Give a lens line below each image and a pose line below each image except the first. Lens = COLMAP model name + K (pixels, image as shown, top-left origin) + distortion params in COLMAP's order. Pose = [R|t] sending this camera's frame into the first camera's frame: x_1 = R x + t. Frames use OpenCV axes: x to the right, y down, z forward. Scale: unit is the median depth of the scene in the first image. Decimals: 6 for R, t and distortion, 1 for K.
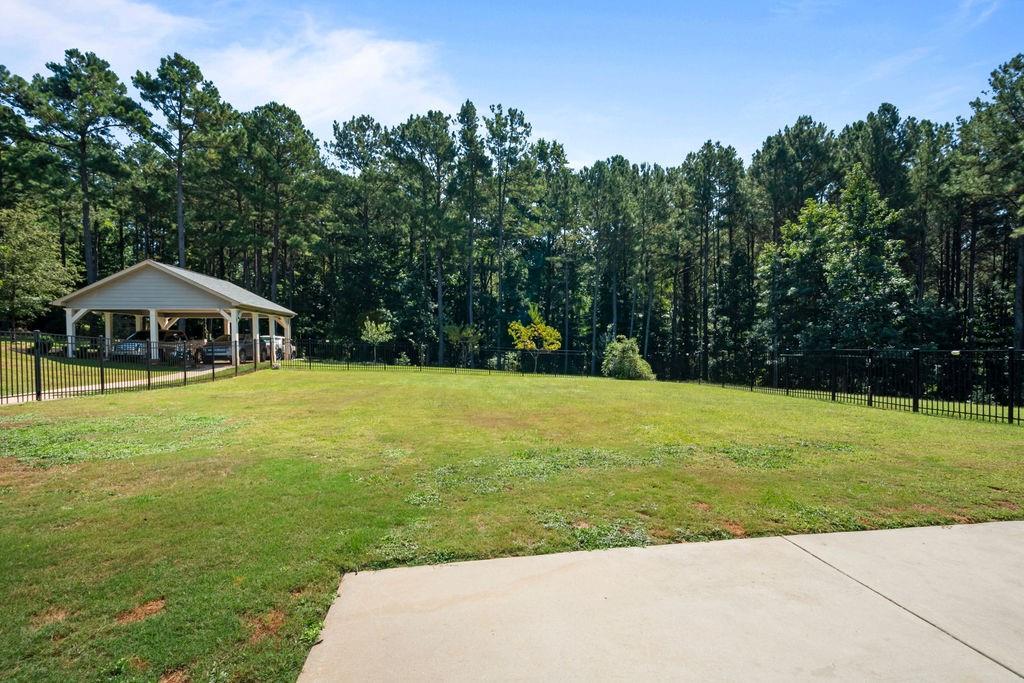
lens RADIAL K [[449.2, 0, 514.4], [0, 449.2, 352.4], [0, 0, 1]] dist [0.003910, -0.000062]
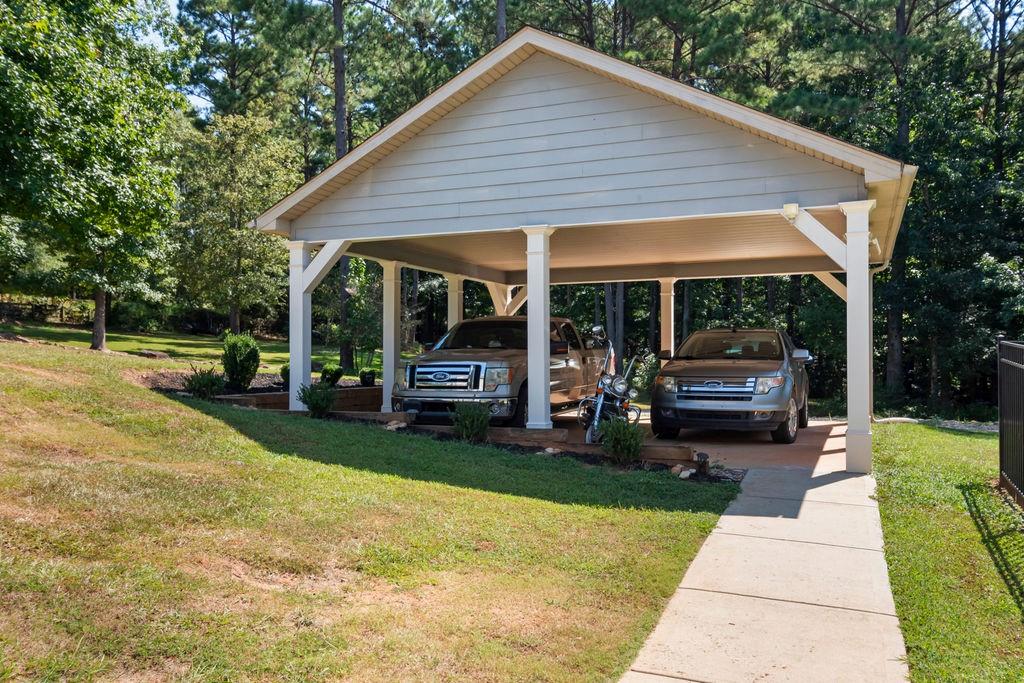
lens RADIAL K [[819.7, 0, 512.0], [0, 819.7, 341.5], [0, 0, 1]] dist [-0.000815, -0.000745]
pose [[0.856196, -0.004905, -0.516628, -0.280012], [-0.014867, 0.999307, -0.034125, -0.007954], [0.516438, 0.036898, 0.855530, 0.292144]]
